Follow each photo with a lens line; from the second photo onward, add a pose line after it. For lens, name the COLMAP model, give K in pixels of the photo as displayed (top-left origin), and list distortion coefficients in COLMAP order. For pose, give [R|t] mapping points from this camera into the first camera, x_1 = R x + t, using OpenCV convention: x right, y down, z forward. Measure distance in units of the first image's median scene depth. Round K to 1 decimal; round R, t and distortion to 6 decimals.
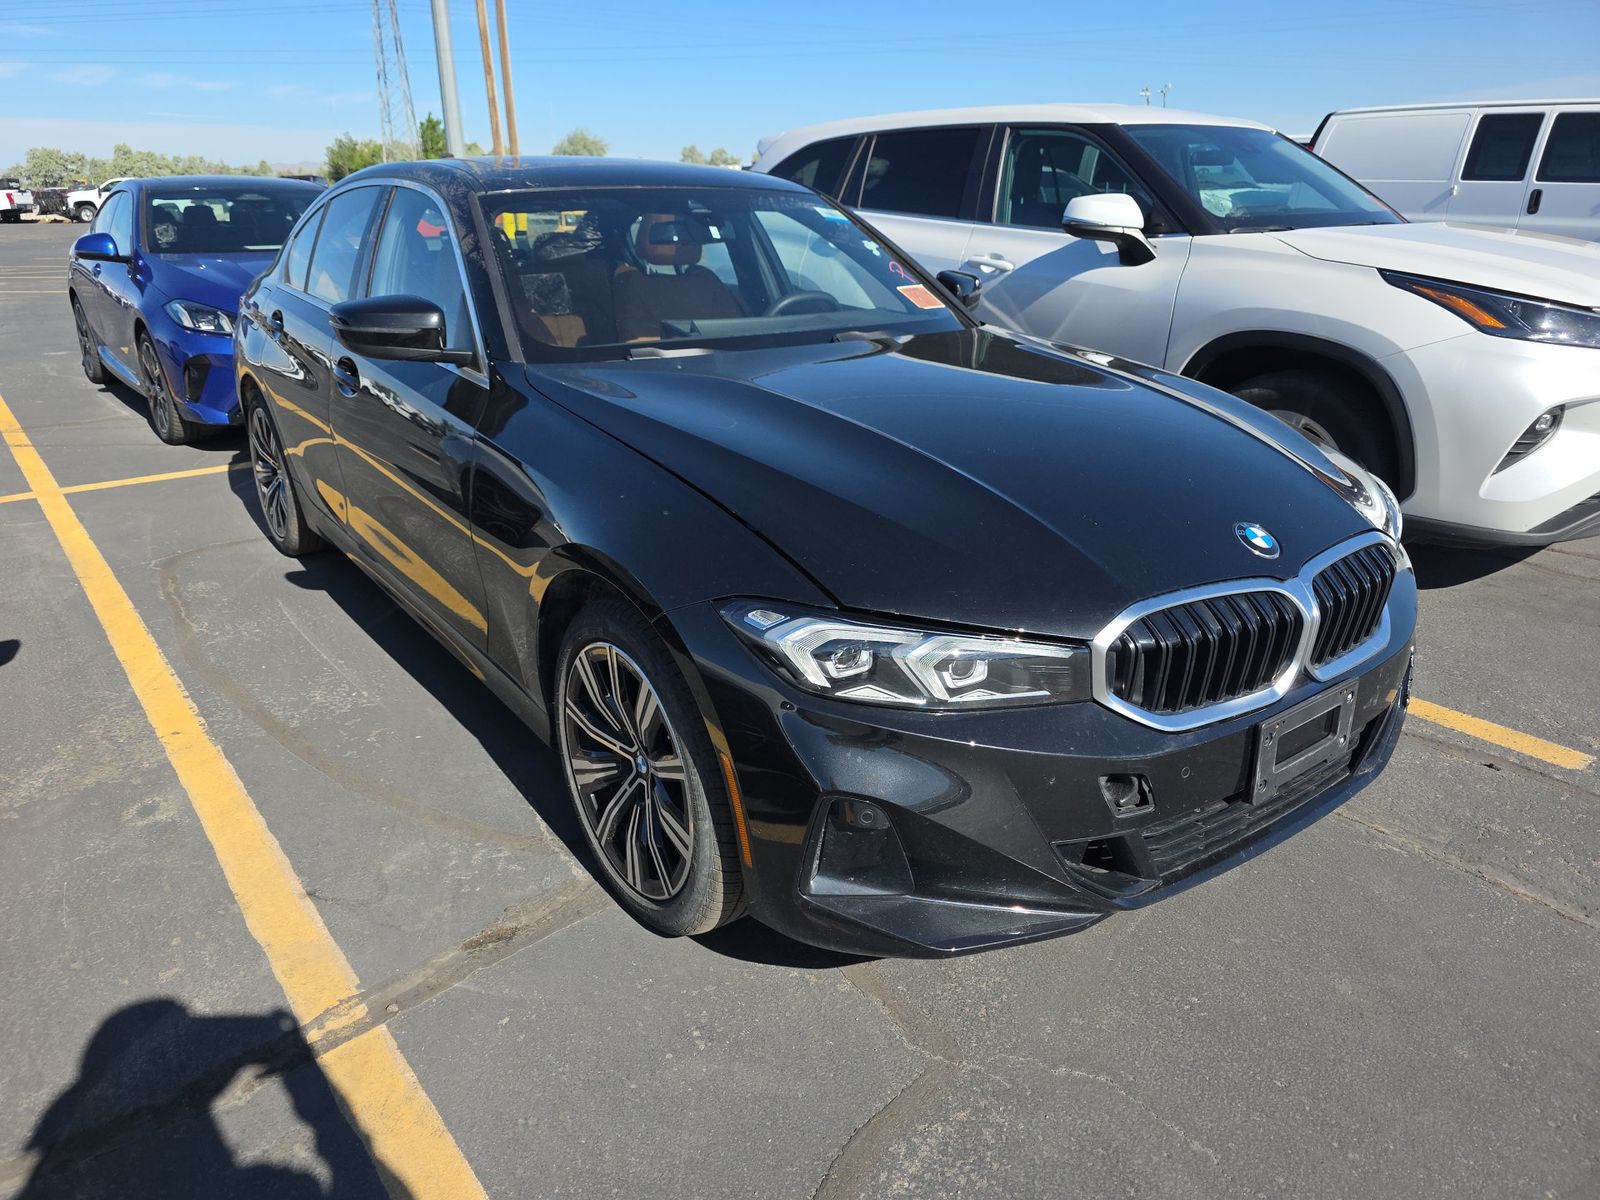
lens RADIAL K [[1086.2, 0, 783.2], [0, 1086.2, 592.8], [0, 0, 1]] dist [0.030760, -0.038431]
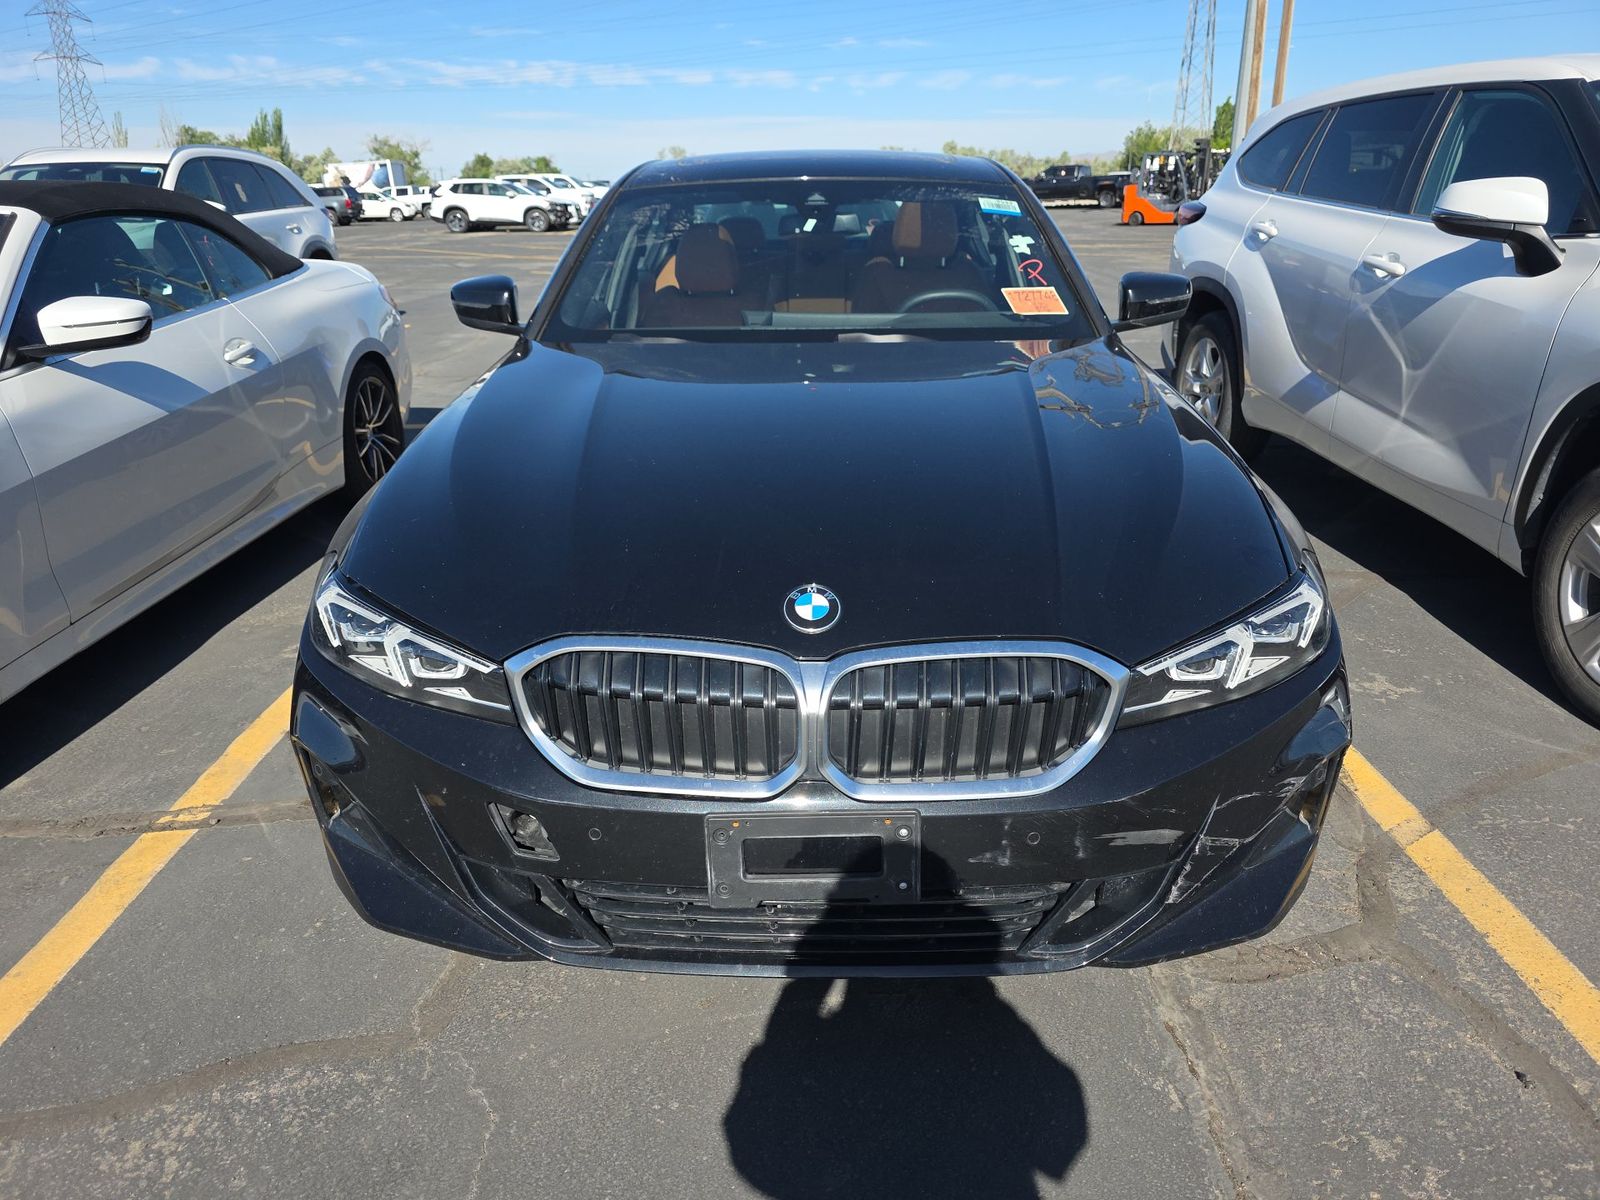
lens RADIAL K [[1086.2, 0, 803.6], [0, 1086.2, 603.7], [0, 0, 1]] dist [0.030760, -0.038431]
pose [[0.800495, 0.205865, -0.562875, 0.355939], [-0.195166, 0.977506, 0.079955, -0.046321], [0.566673, 0.045851, 0.822666, 0.127882]]
